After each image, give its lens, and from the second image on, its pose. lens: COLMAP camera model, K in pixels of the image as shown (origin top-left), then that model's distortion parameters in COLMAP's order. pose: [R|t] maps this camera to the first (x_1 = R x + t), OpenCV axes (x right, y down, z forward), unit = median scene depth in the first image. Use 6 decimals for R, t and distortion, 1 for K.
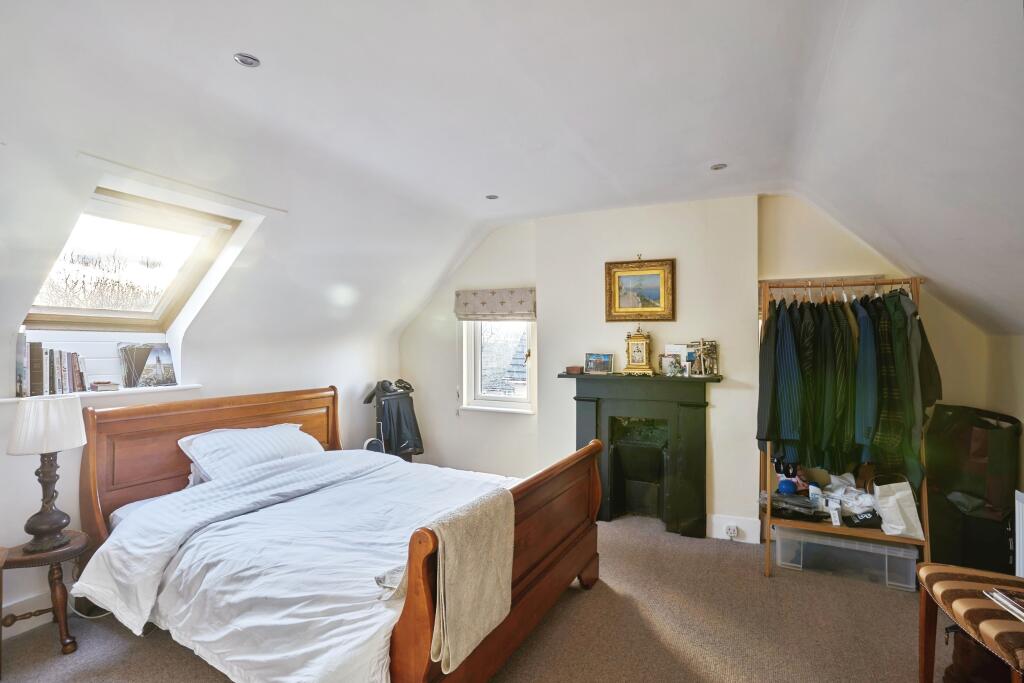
lens RADIAL K [[493.9, 0, 514.0], [0, 493.9, 342.5], [0, 0, 1]] dist [0.001006, -0.000156]
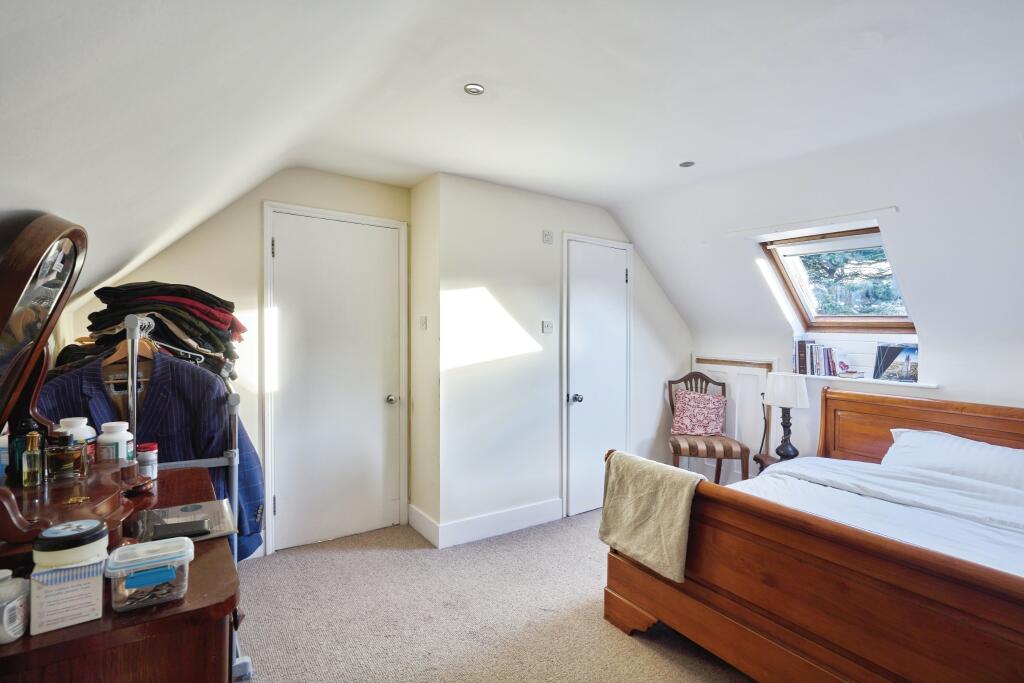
lens RADIAL K [[493.9, 0, 510.8], [0, 493.9, 337.8], [0, 0, 1]] dist [0.001006, -0.000156]
pose [[-0.455705, 0.002046, -0.890128, 0.723104], [-0.020707, 0.999702, 0.012899, -0.008355], [0.889890, 0.024311, -0.455527, 0.721923]]
